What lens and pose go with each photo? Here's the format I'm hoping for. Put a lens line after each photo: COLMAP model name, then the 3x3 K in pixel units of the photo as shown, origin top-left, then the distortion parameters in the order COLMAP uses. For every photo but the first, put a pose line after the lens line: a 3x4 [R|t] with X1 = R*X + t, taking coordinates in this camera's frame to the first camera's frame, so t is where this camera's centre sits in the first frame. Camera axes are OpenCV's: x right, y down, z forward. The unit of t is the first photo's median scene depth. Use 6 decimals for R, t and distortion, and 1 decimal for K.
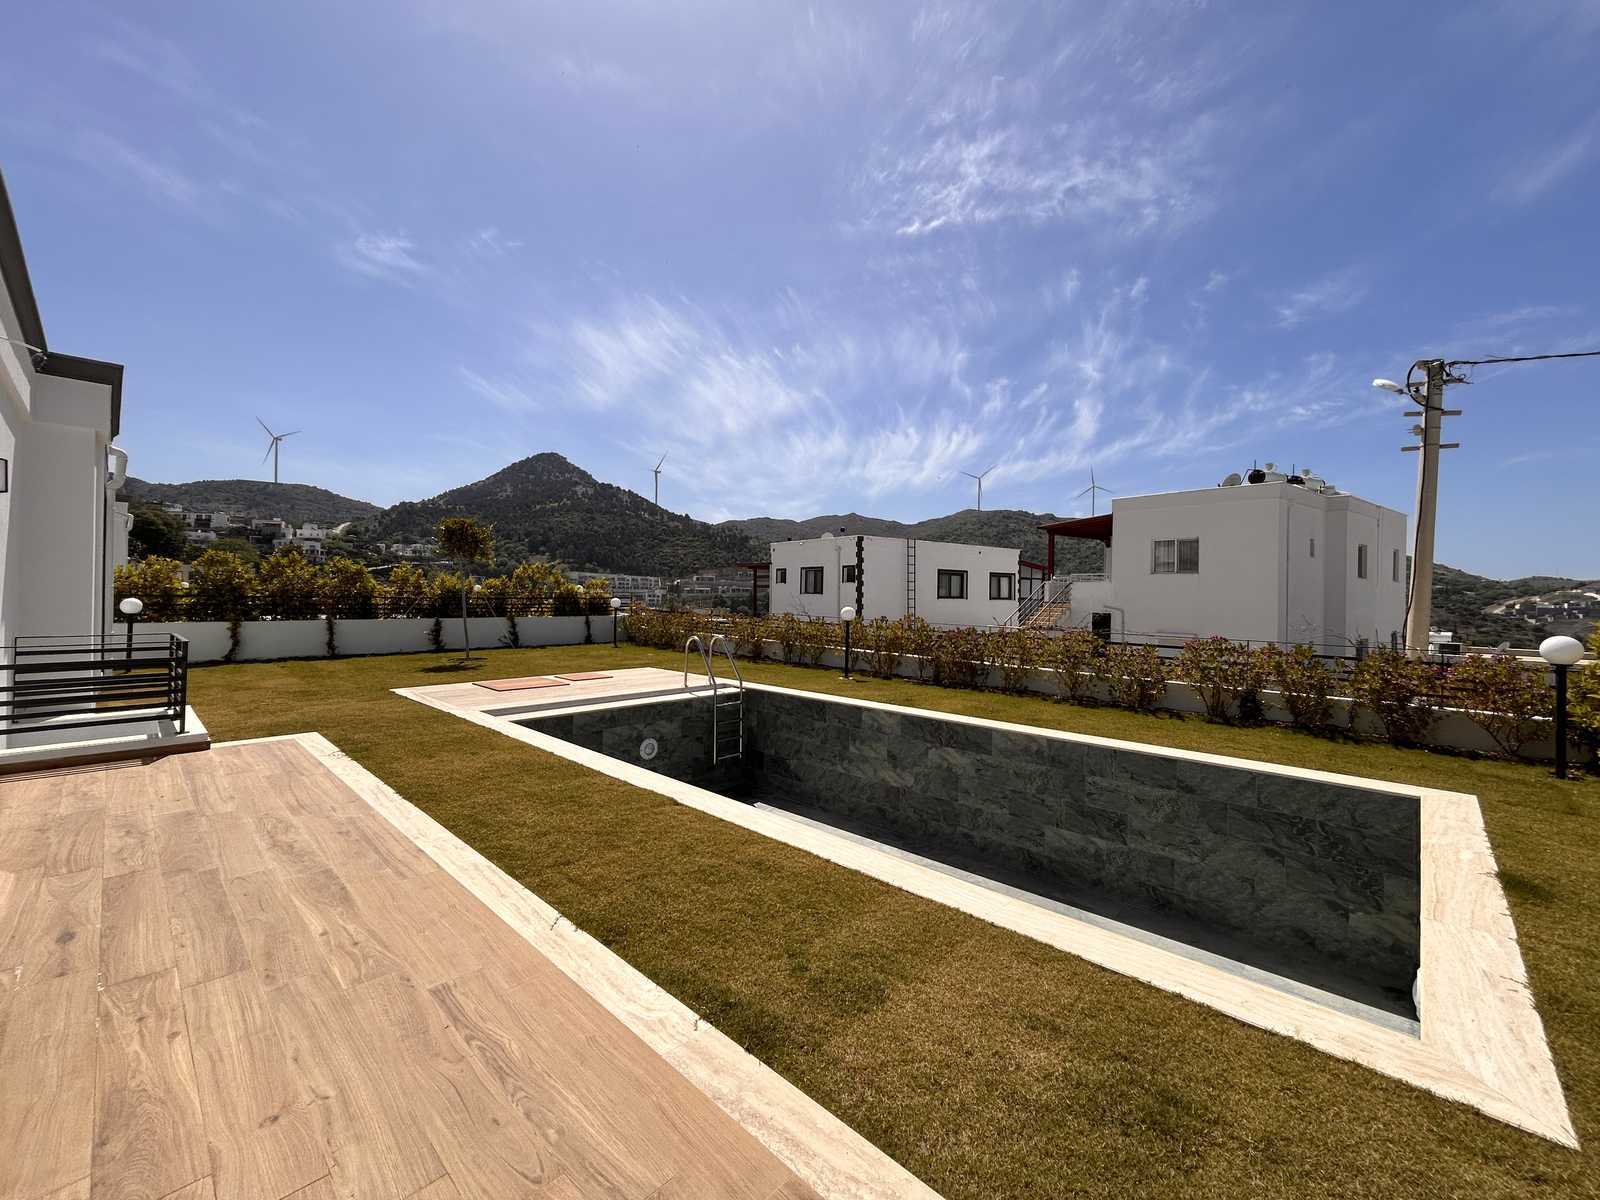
lens RADIAL K [[650.2, 0, 797.9], [0, 650.2, 598.0], [0, 0, 1]] dist [-0.001751, 0.000694]
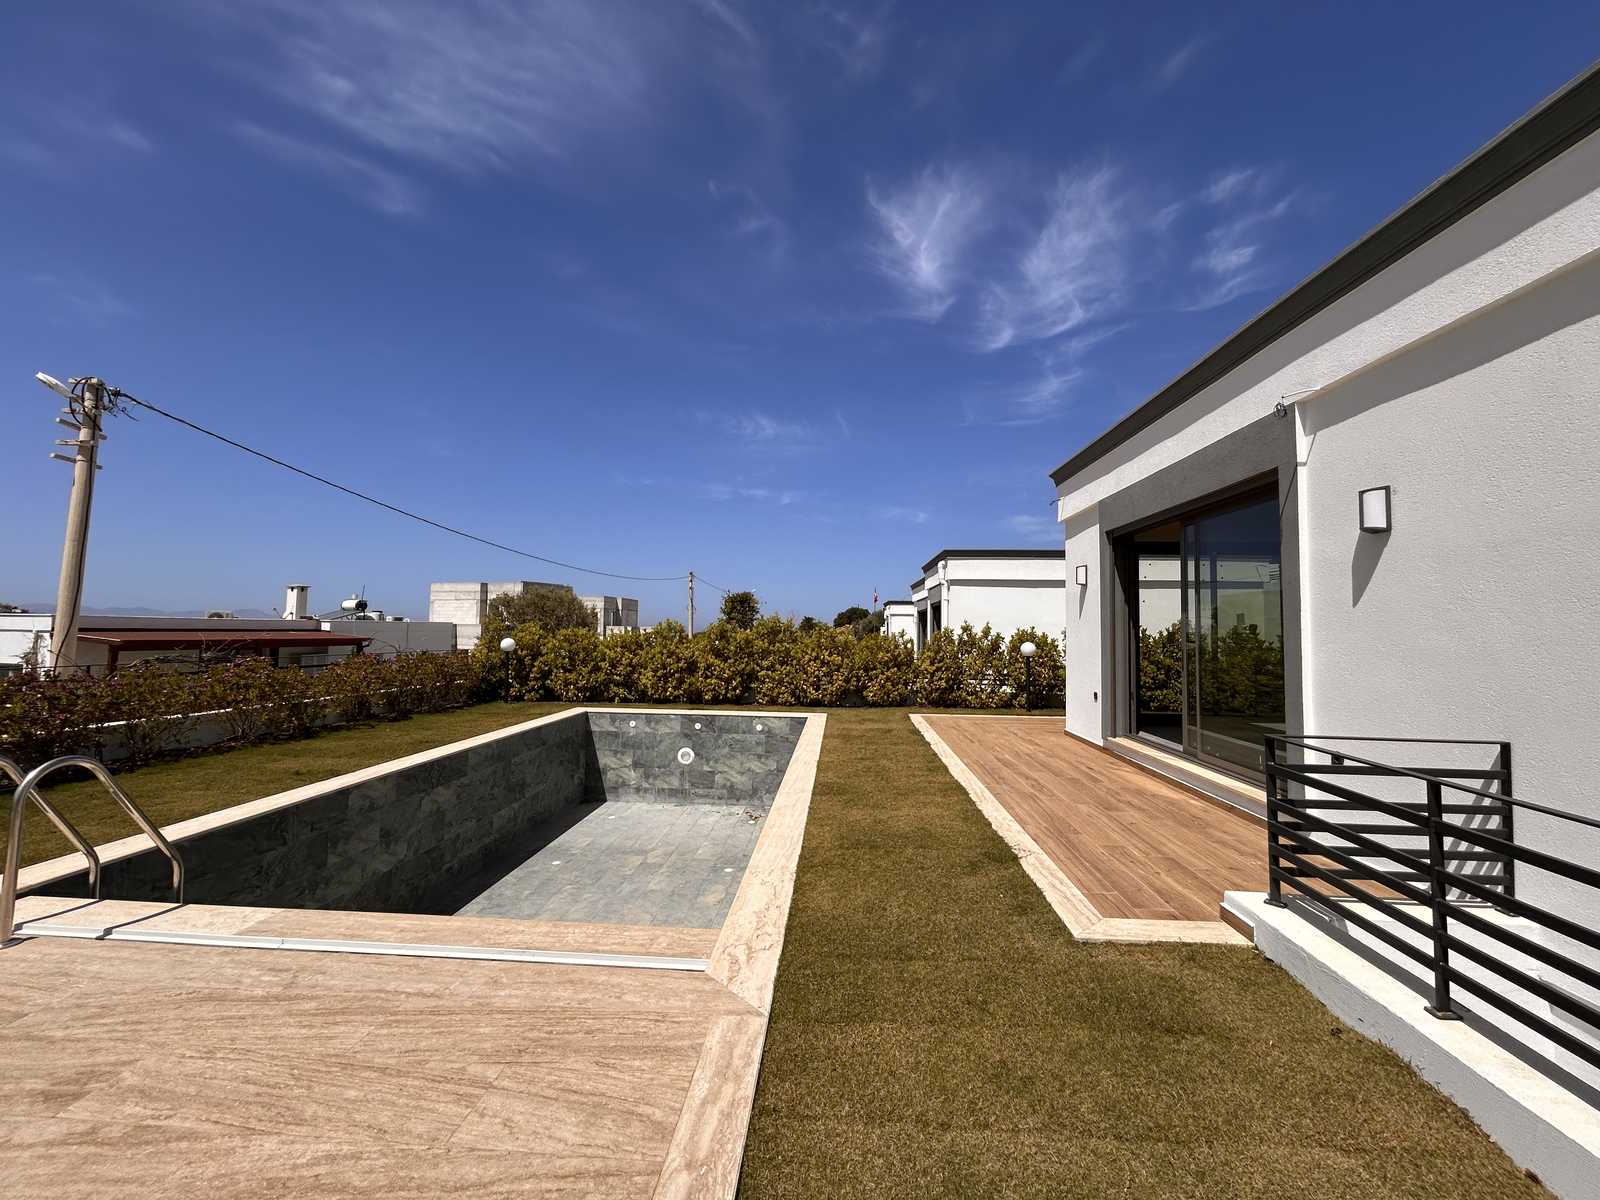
lens RADIAL K [[650.2, 0, 800.3], [0, 650.2, 610.7], [0, 0, 1]] dist [-0.001751, 0.000694]
pose [[-0.639688, -0.003794, 0.768625, -0.507514], [-0.021872, 0.999673, -0.013268, -0.011565], [-0.768324, -0.025299, -0.639561, 0.761182]]
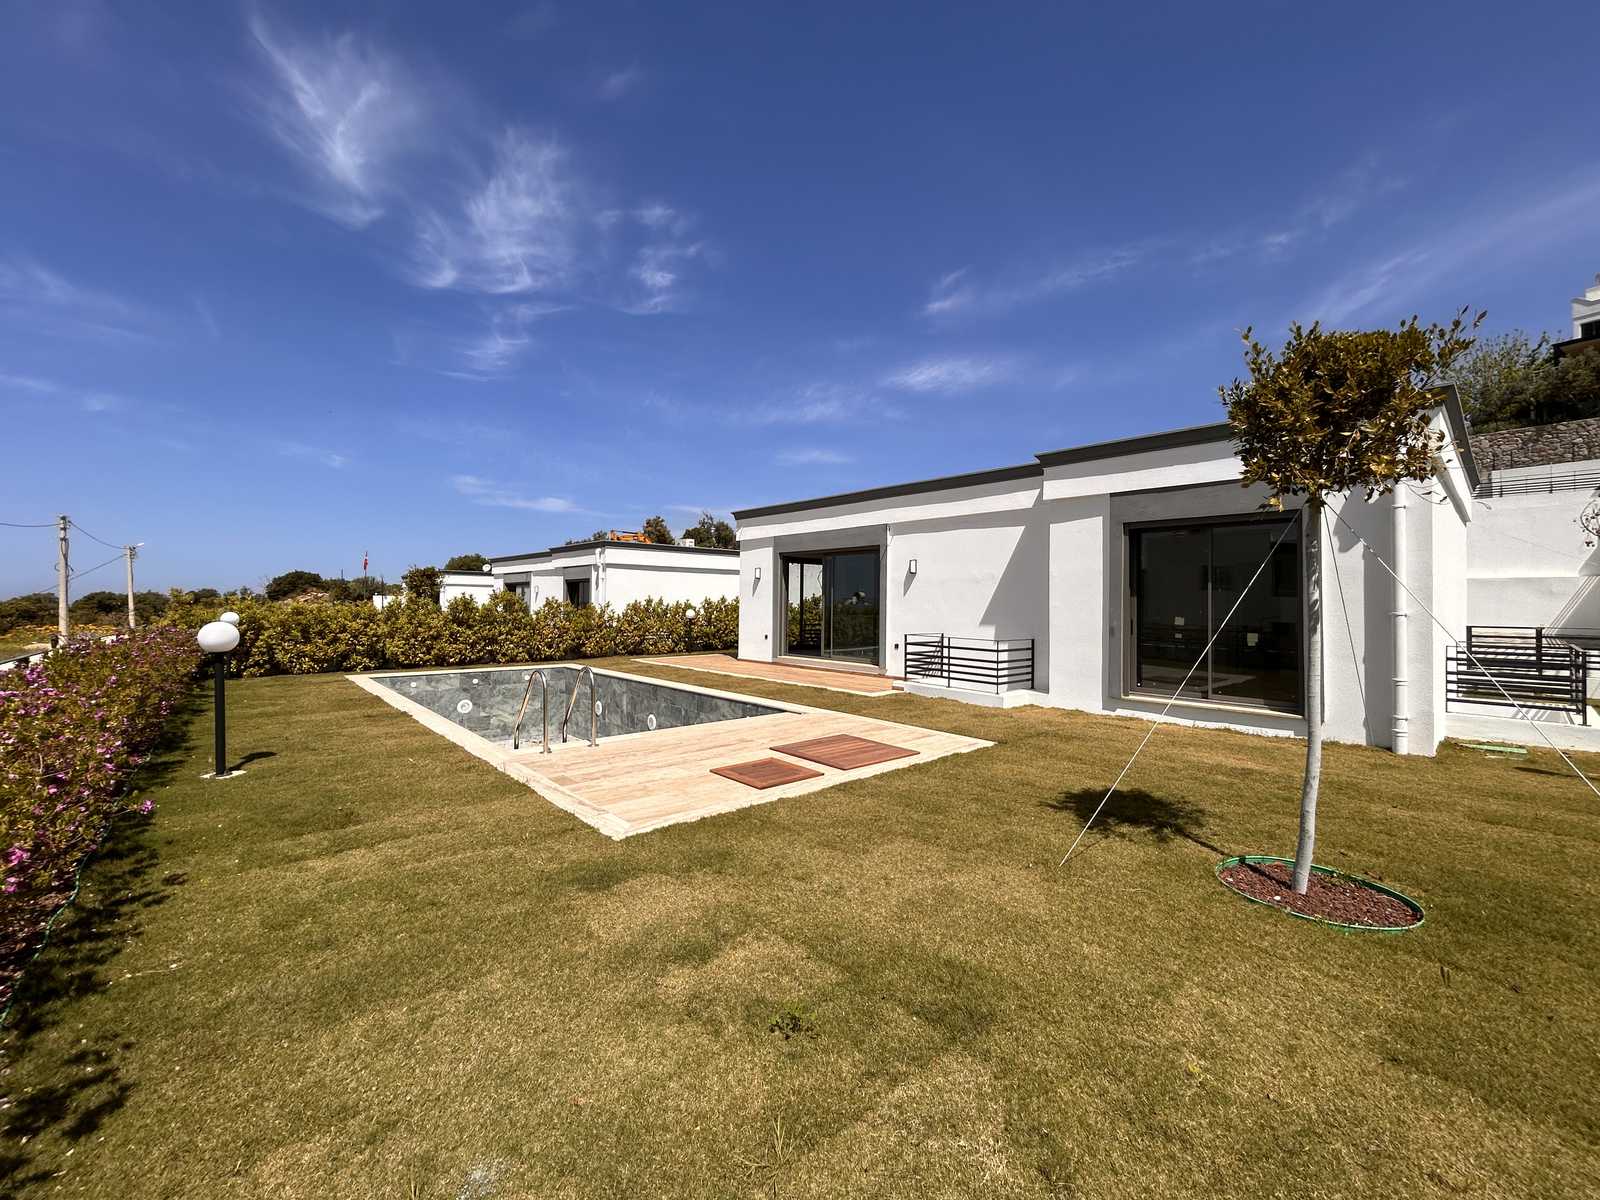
lens RADIAL K [[650.2, 0, 794.6], [0, 650.2, 611.4], [0, 0, 1]] dist [-0.001751, 0.000694]
pose [[-0.997344, -0.027982, 0.067252, -0.336406], [-0.026849, 0.999483, 0.017692, -0.013041], [-0.067712, 0.015839, -0.997579, 1.355372]]
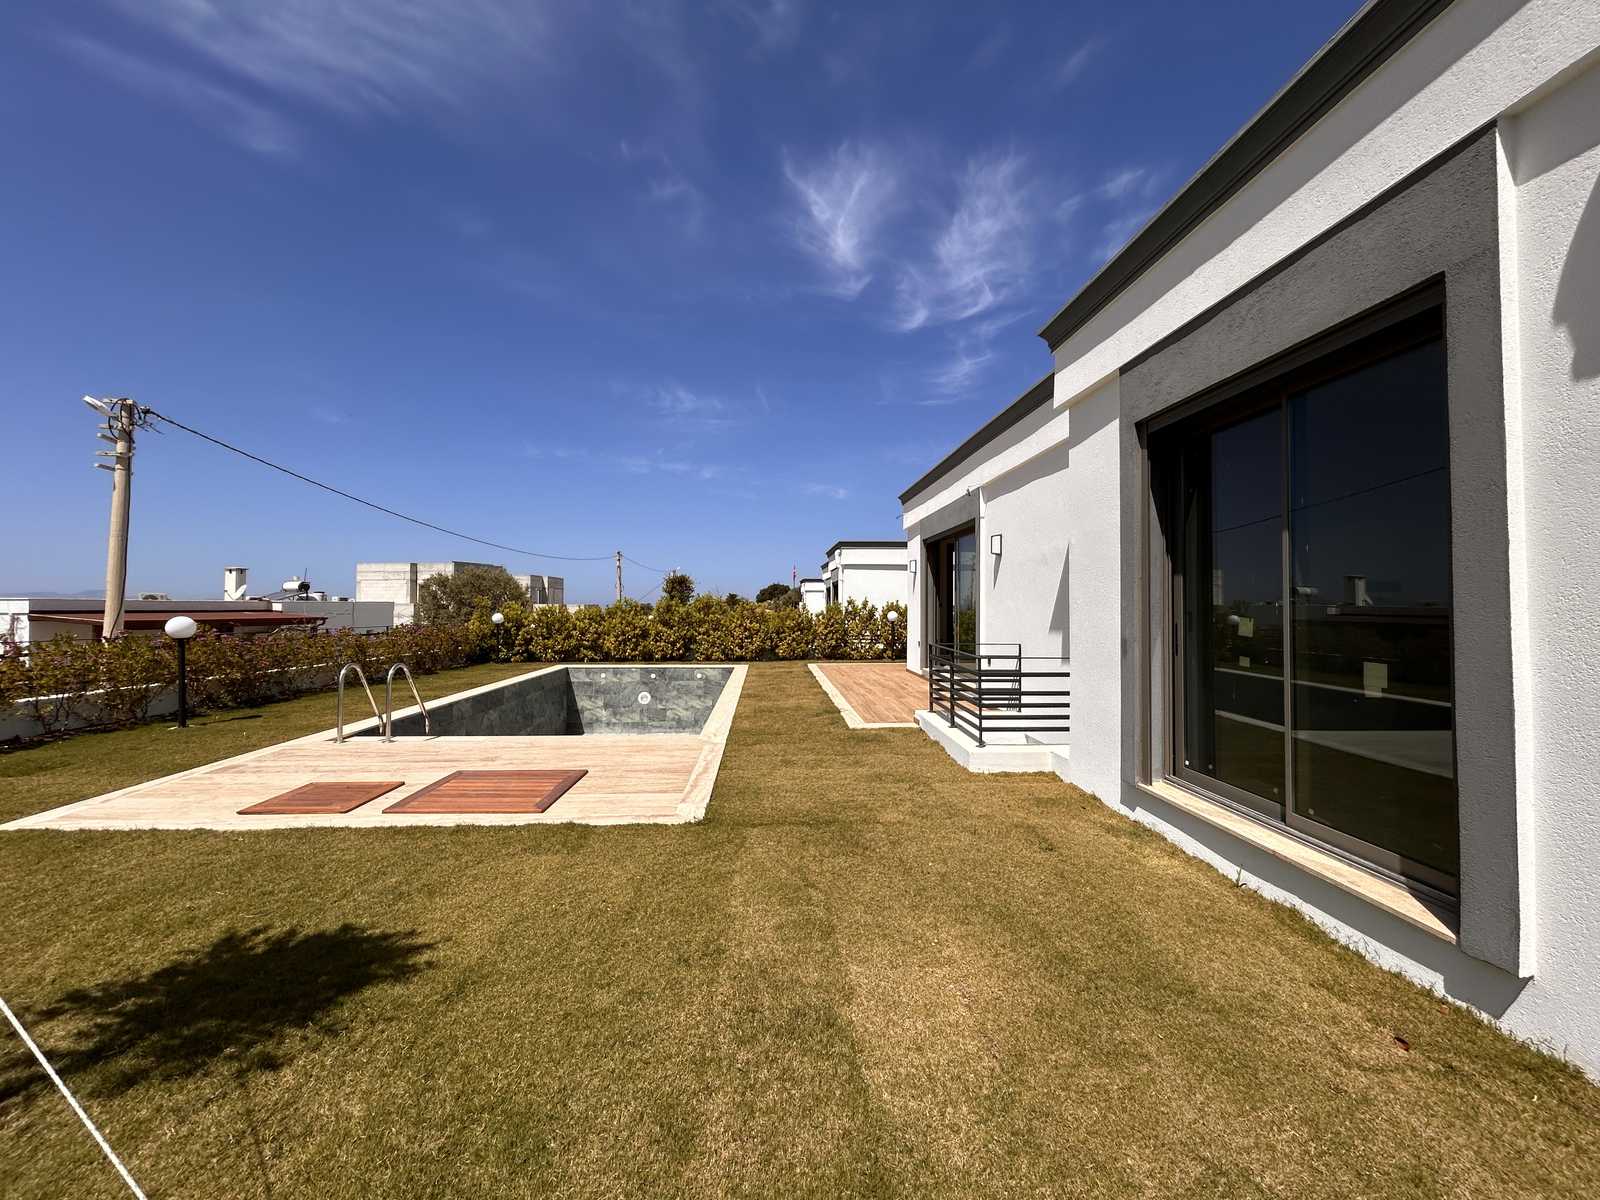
lens RADIAL K [[650.2, 0, 799.6], [0, 650.2, 608.7], [0, 0, 1]] dist [-0.001751, 0.000694]
pose [[-0.726560, -0.022066, 0.686749, -0.760268], [-0.011816, 0.999738, 0.019622, -0.013977], [-0.687002, 0.006142, -0.726630, 0.987268]]
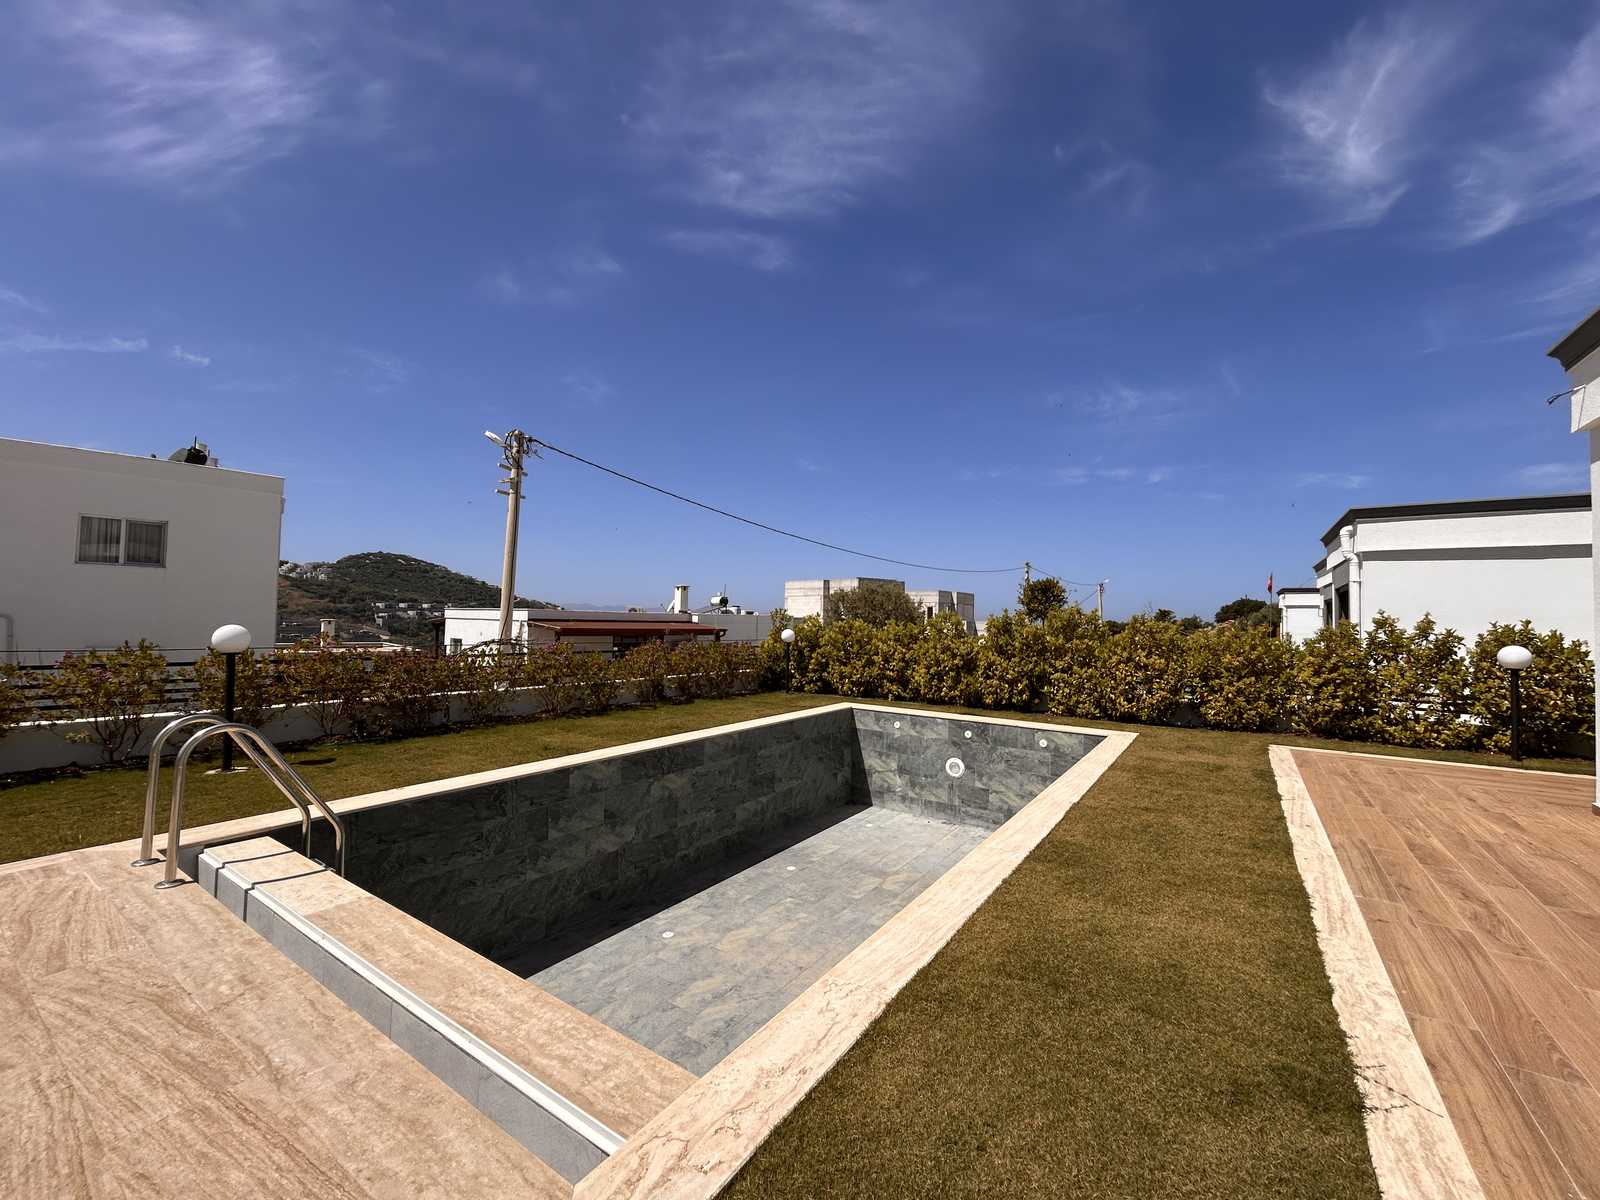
lens RADIAL K [[650.2, 0, 798.1], [0, 650.2, 600.4], [0, 0, 1]] dist [-0.001751, 0.000694]
pose [[-0.166083, 0.006988, 0.986087, -0.453794], [-0.018549, 0.999776, -0.010209, -0.007685], [-0.985937, -0.019986, -0.165916, 0.620221]]
